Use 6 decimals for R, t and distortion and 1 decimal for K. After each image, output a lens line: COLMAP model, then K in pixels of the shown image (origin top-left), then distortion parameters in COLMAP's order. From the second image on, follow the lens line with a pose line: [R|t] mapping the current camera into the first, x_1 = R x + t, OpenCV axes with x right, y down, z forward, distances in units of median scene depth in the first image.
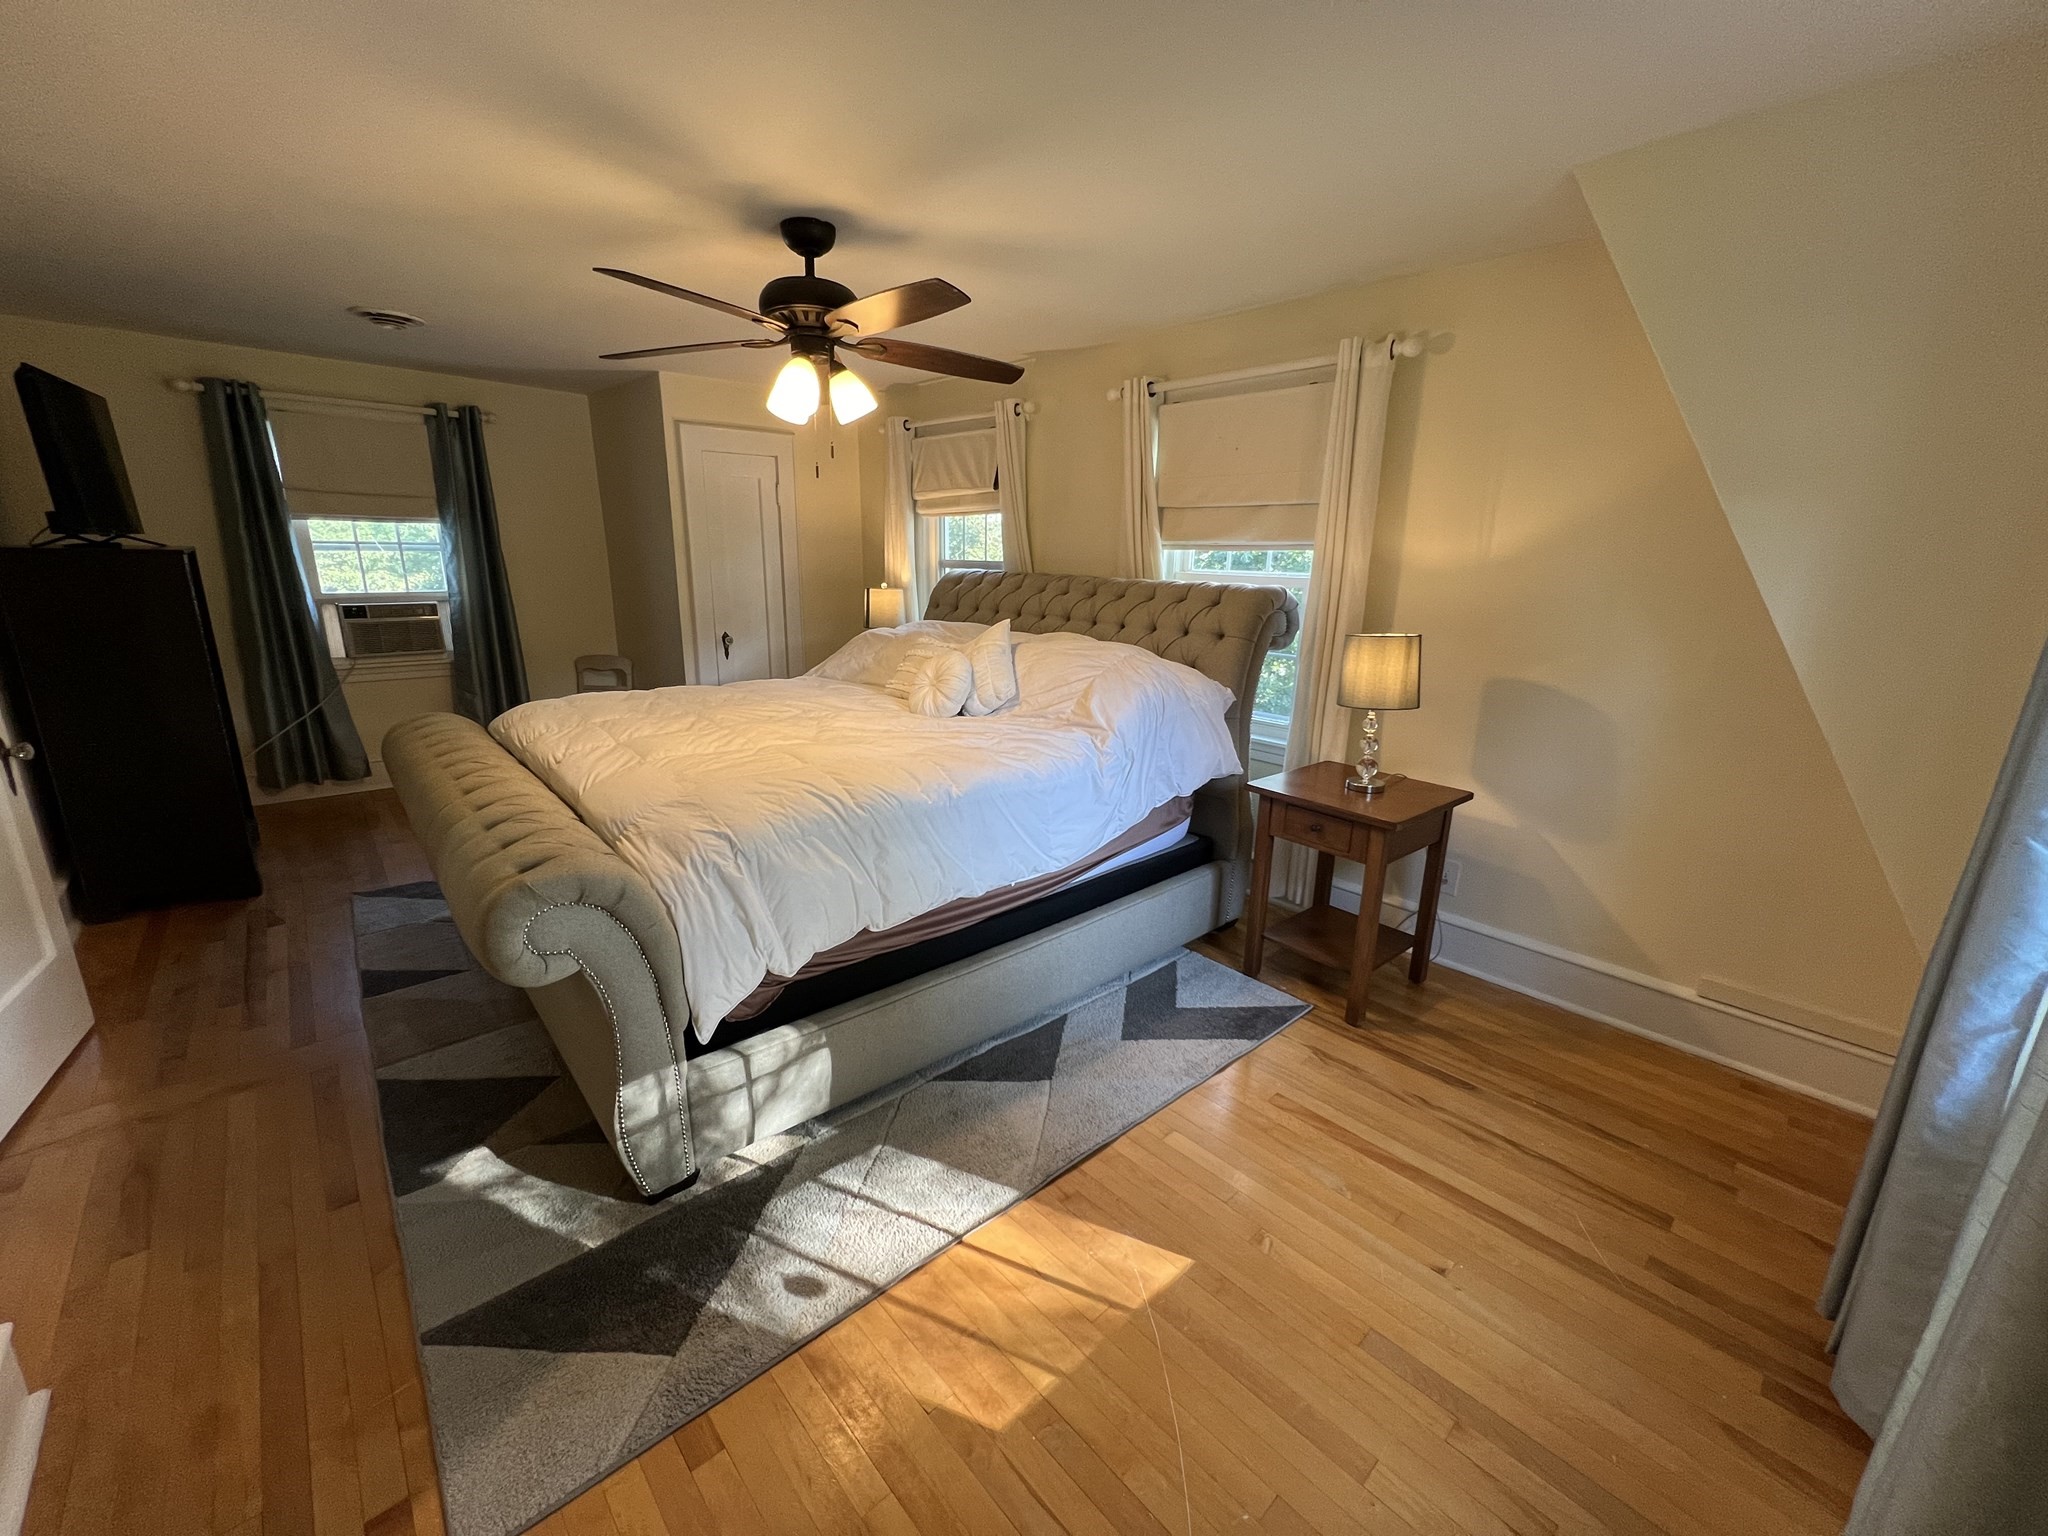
lens RADIAL K [[821.0, 0, 1024.0], [0, 821.0, 768.0], [0, 0, 1]] dist [-0.000914, 0.000510]
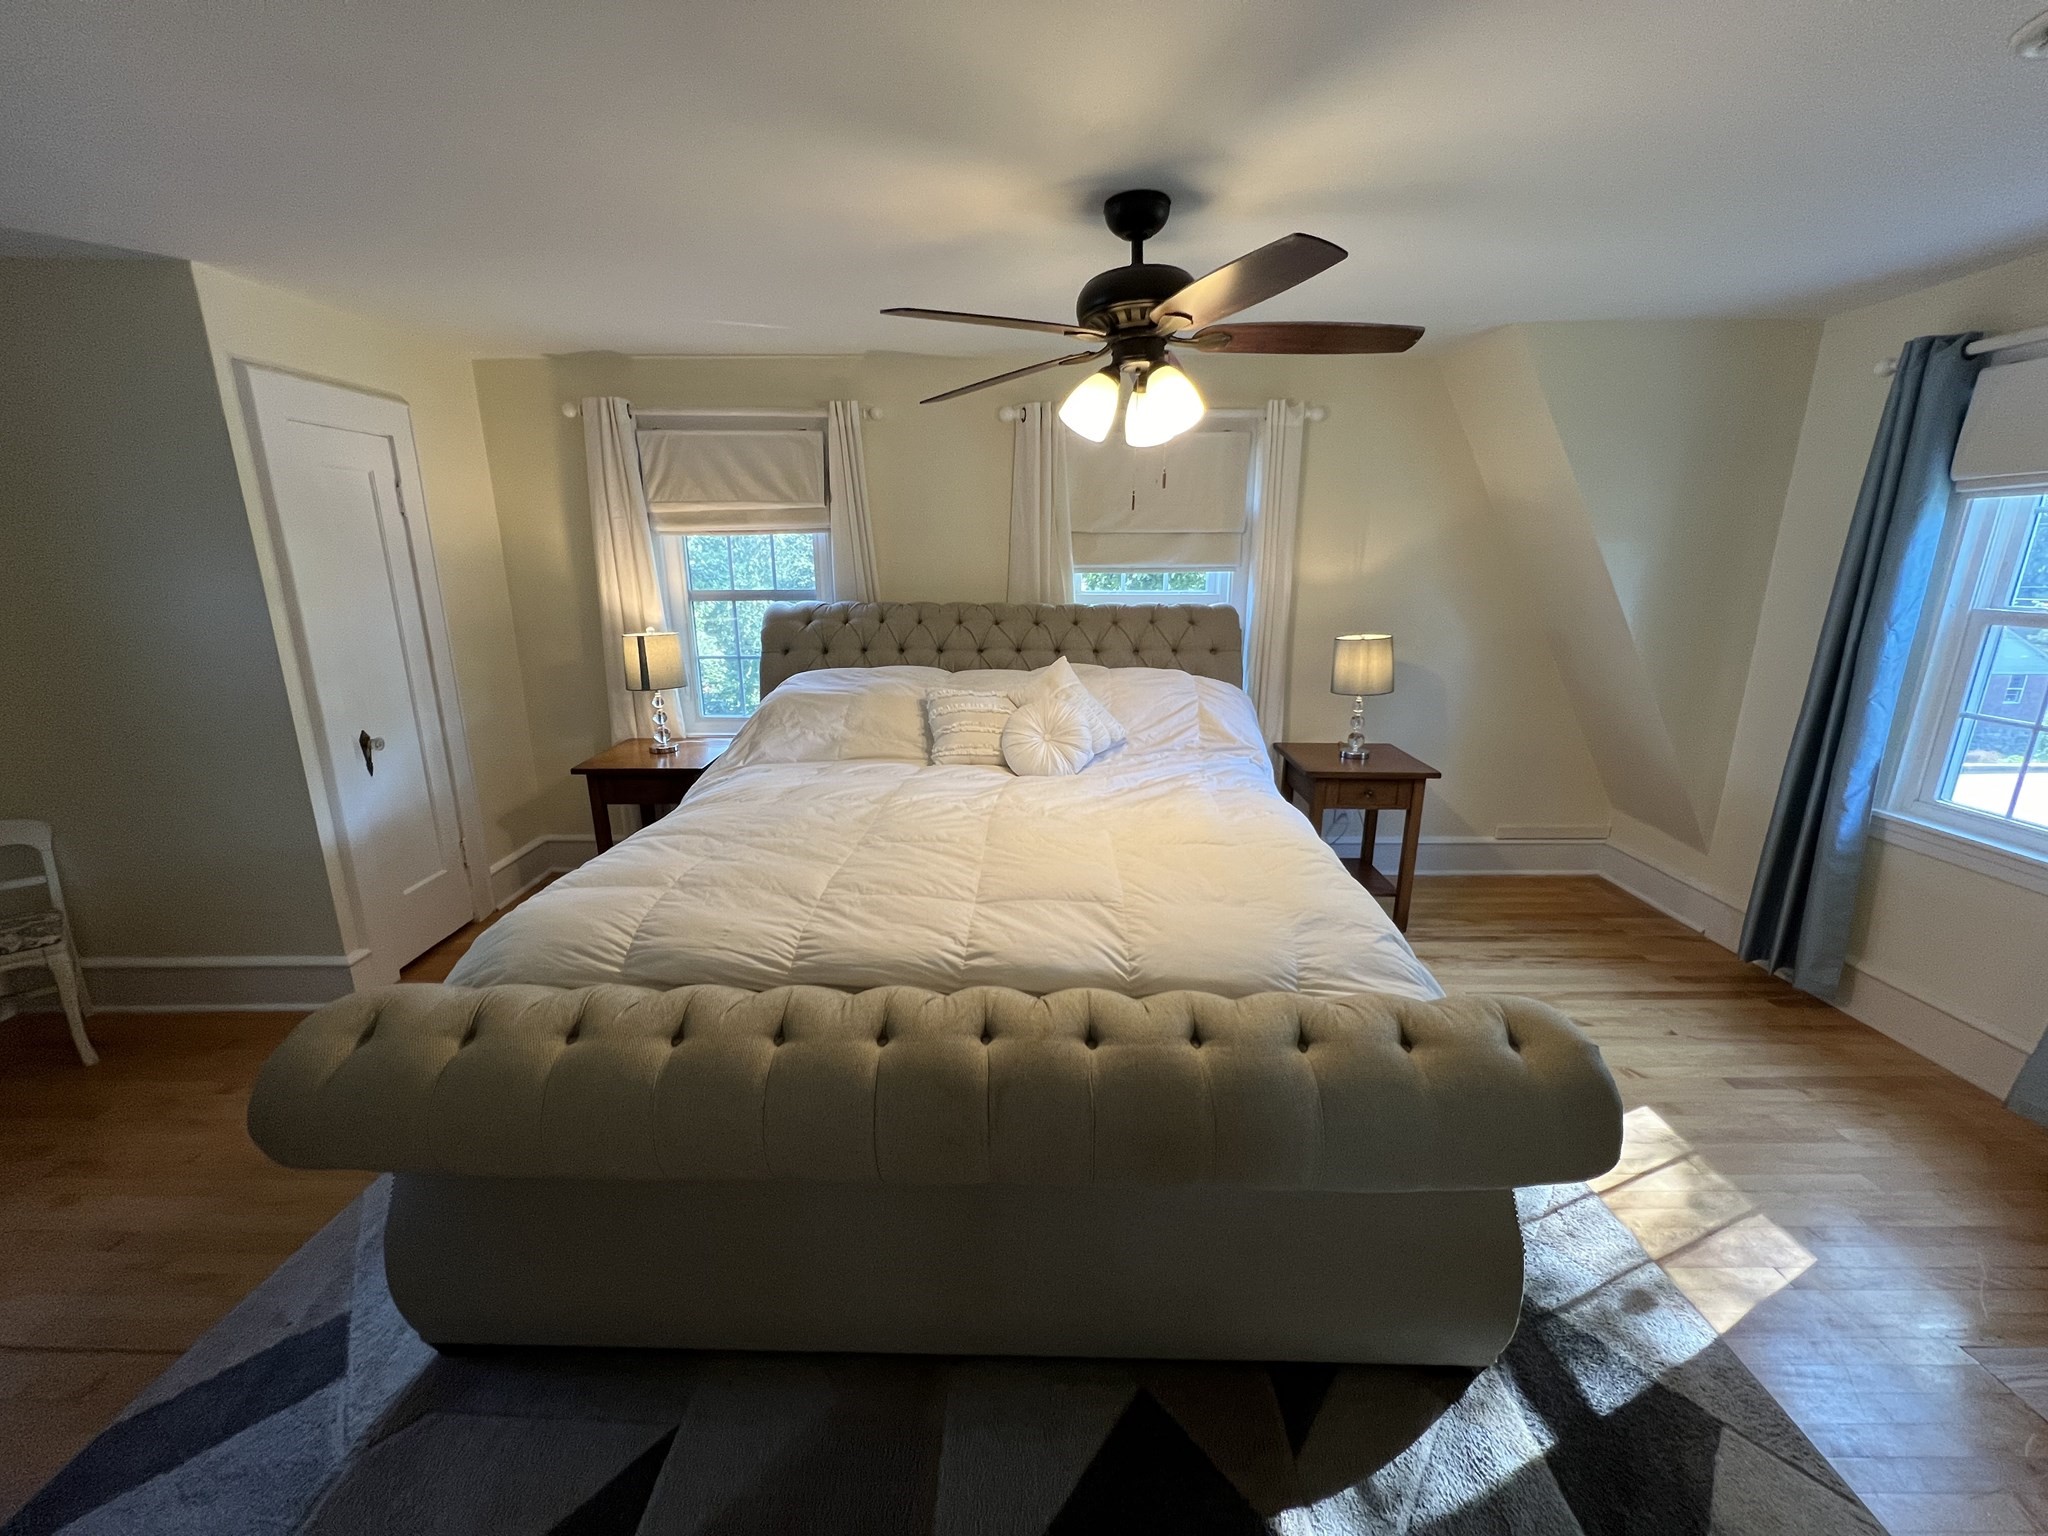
lens RADIAL K [[821.0, 0, 1024.0], [0, 821.0, 768.0], [0, 0, 1]] dist [-0.000914, 0.000510]
pose [[0.676433, -0.202143, 0.708221, -0.849182], [0.202125, 0.975628, 0.085415, -0.171244], [-0.708226, 0.085372, 0.700805, 0.461985]]
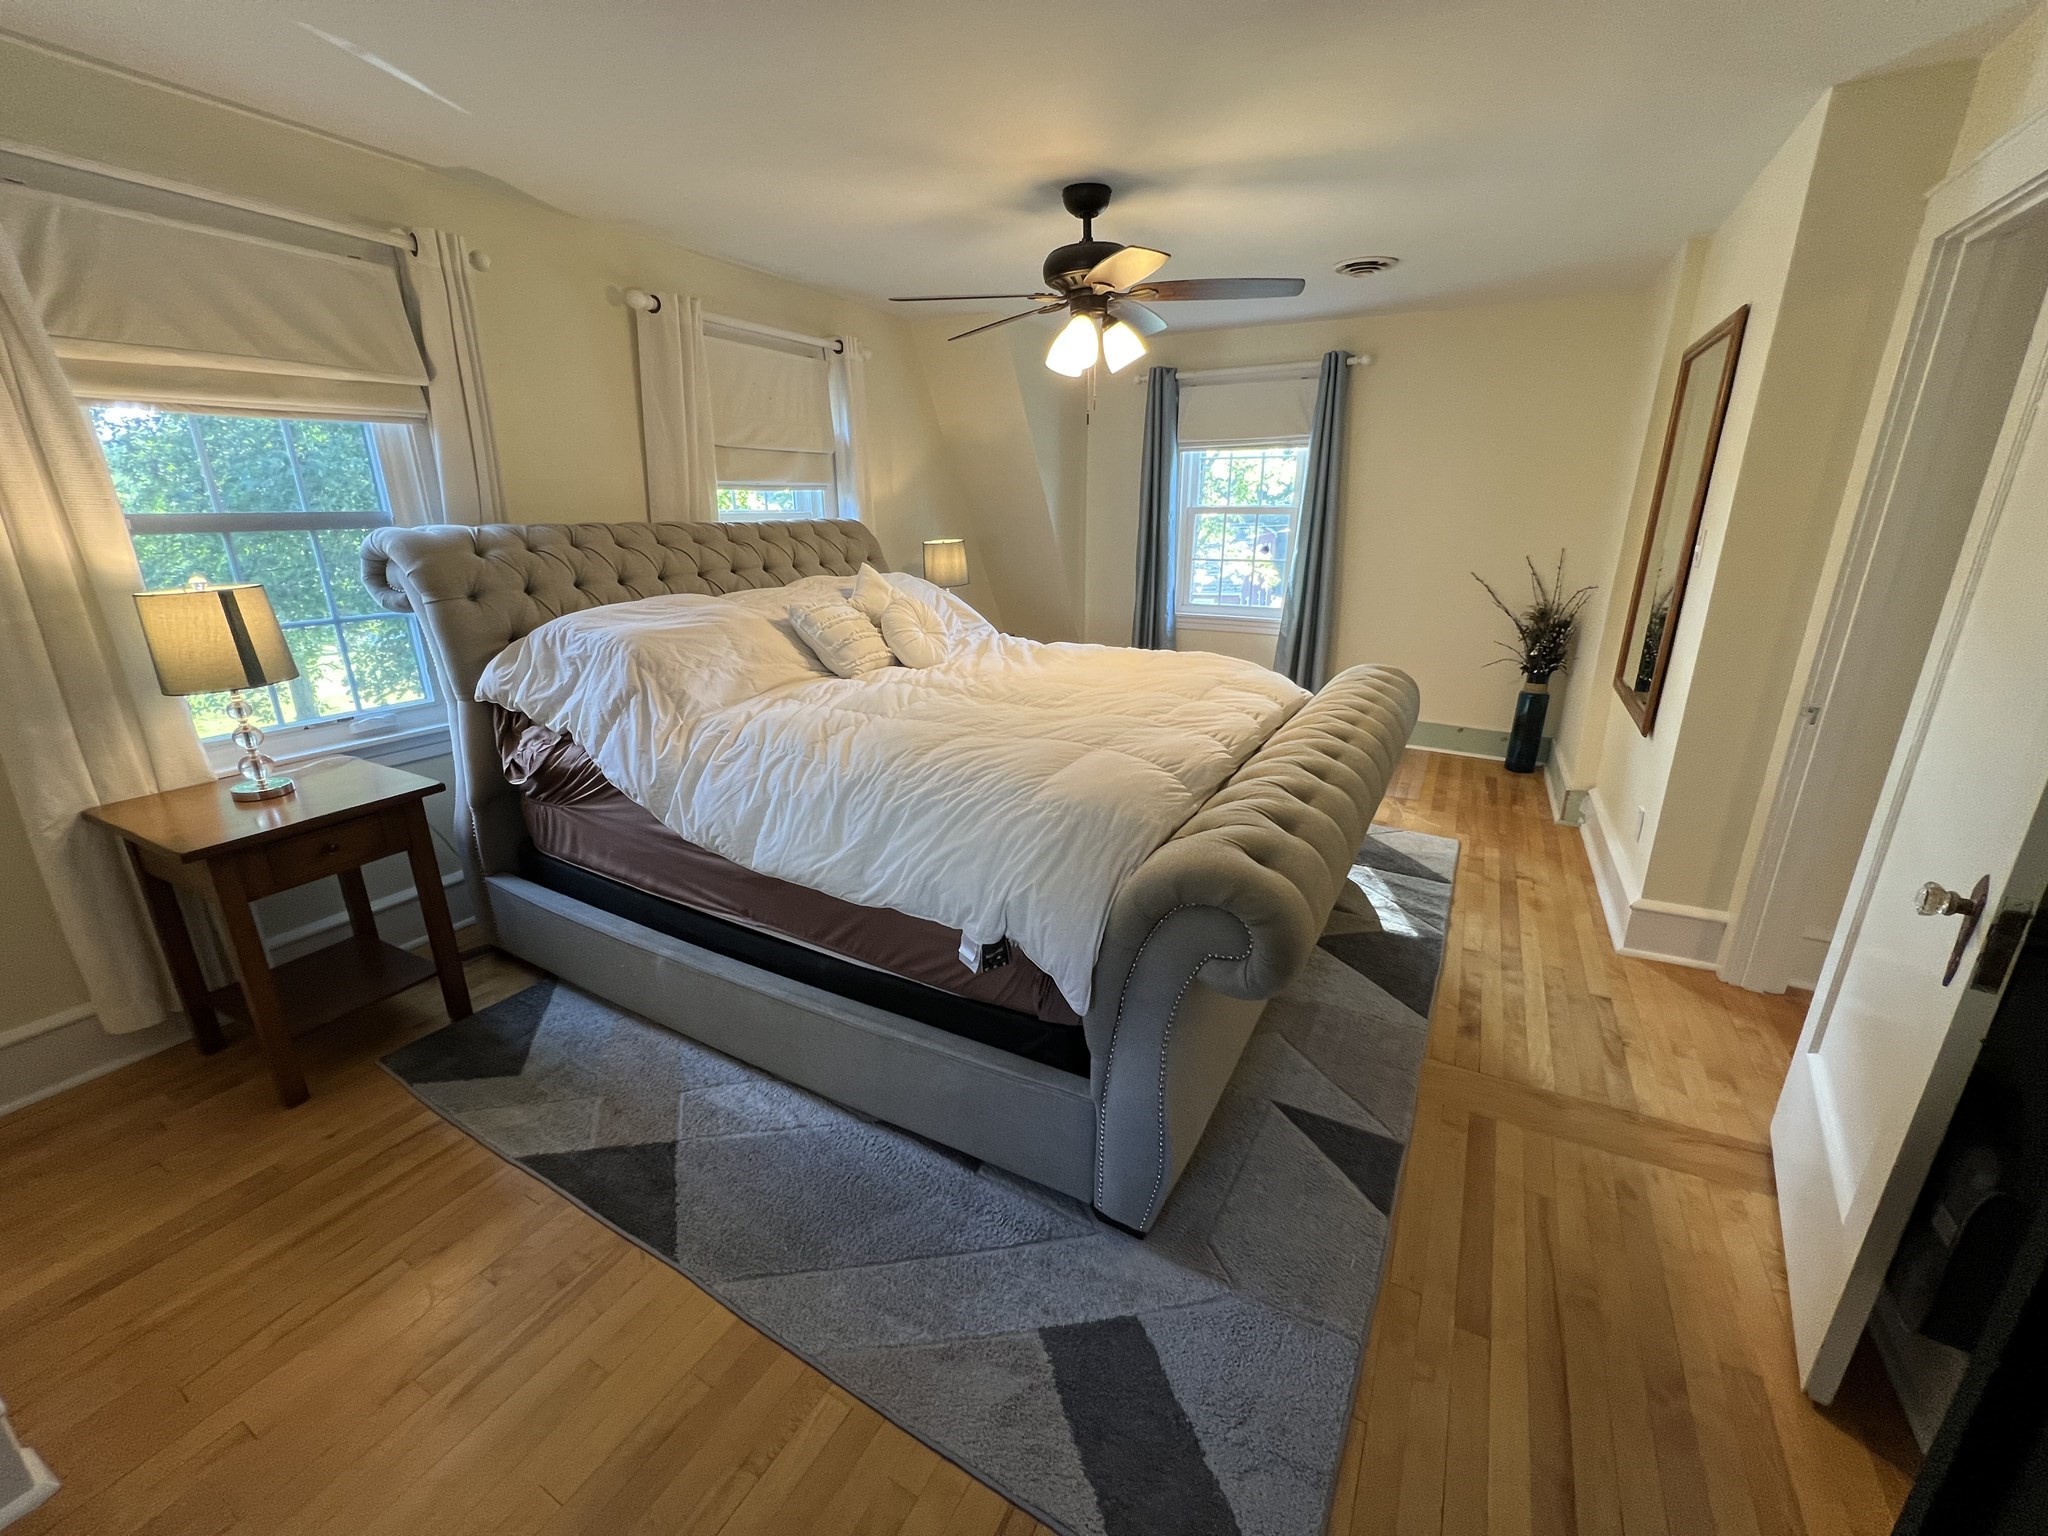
lens RADIAL K [[821.0, 0, 1024.0], [0, 821.0, 768.0], [0, 0, 1]] dist [-0.000914, 0.000510]
pose [[-0.330529, -0.305428, 0.893009, -1.208598], [0.240717, 0.887614, 0.392679, -0.355342], [-0.912582, 0.344754, -0.219860, 1.323842]]
